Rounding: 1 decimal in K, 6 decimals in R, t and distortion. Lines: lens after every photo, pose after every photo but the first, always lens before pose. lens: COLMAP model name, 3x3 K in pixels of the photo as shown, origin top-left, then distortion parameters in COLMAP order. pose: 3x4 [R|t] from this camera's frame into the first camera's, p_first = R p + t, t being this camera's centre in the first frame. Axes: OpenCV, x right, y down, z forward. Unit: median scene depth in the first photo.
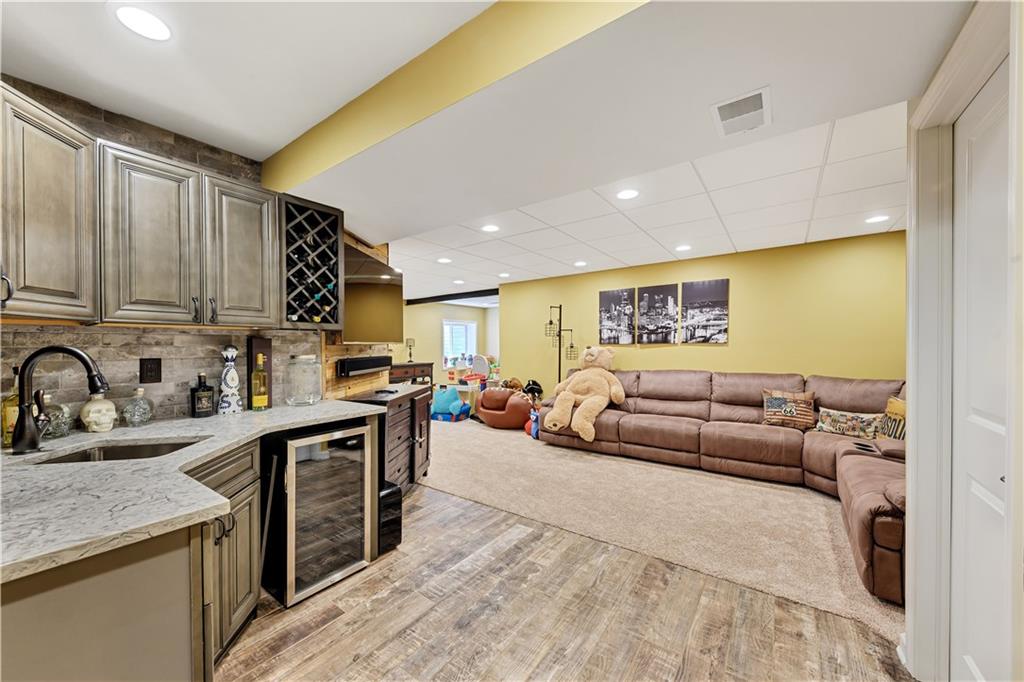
lens RADIAL K [[374.9, 0, 513.7], [0, 374.9, 344.4], [0, 0, 1]] dist [0.002142, -0.000800]
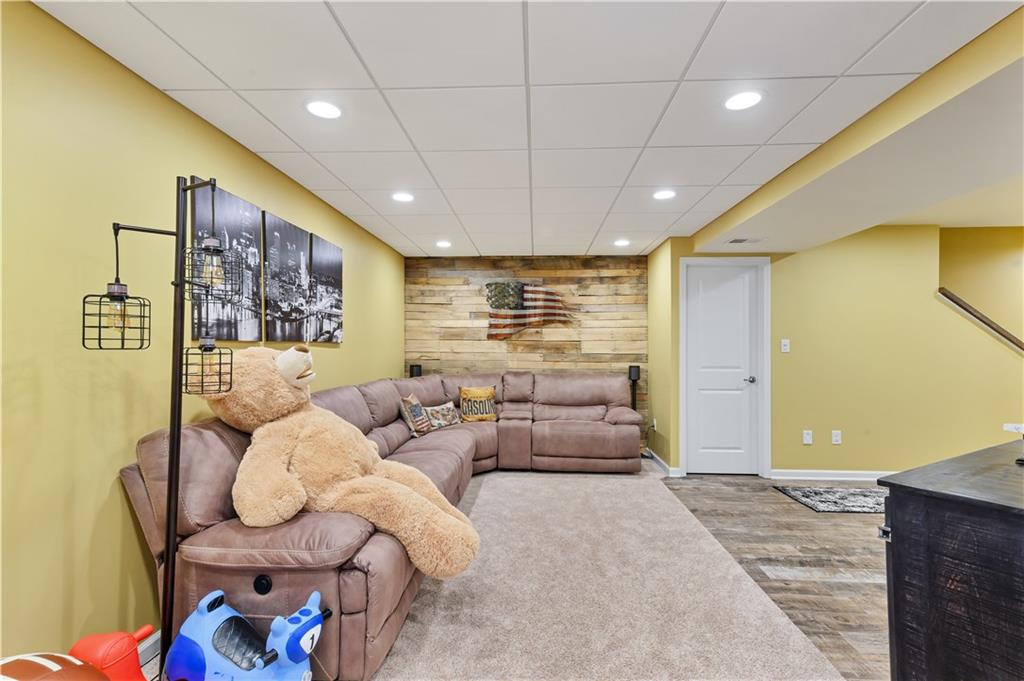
lens RADIAL K [[472.3, 0, 512.7], [0, 472.3, 344.5], [0, 0, 1]] dist [0.003209, -0.000182]
pose [[-0.537385, 0.023742, 0.843003, -0.349540], [0.019020, 0.999691, -0.016031, 0.020085], [-0.843123, 0.007419, -0.537670, 1.322561]]
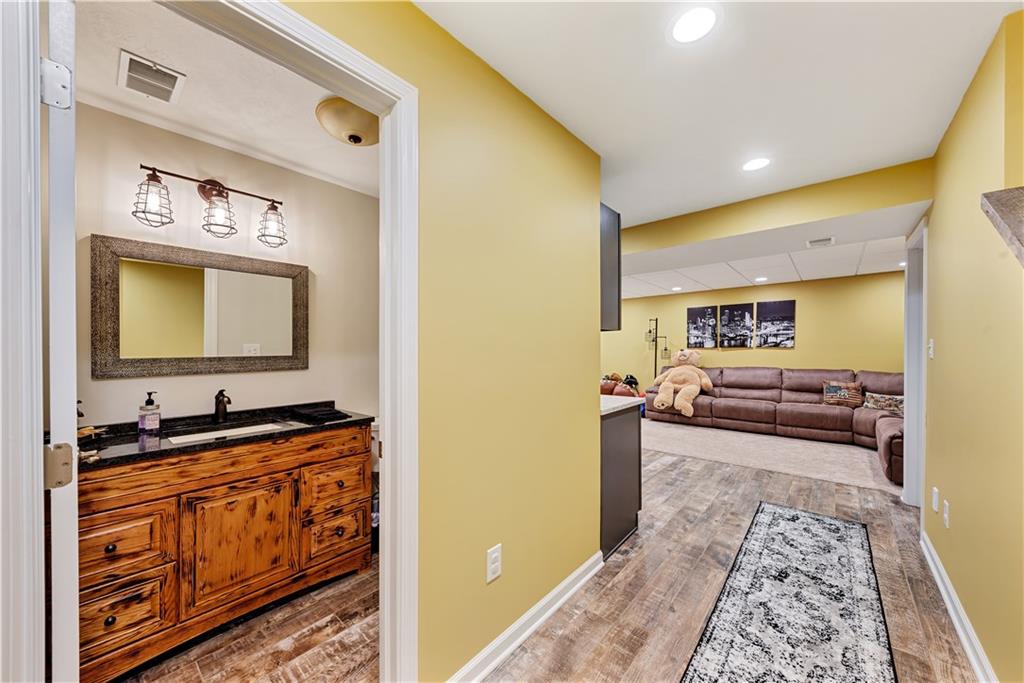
lens RADIAL K [[374.9, 0, 506.8], [0, 374.9, 346.9], [0, 0, 1]] dist [0.002142, -0.000800]
pose [[0.995400, 0.005542, -0.095643, -0.368089], [-0.005766, 0.999981, -0.002068, 0.003887], [0.095630, 0.002610, 0.995414, -0.497096]]
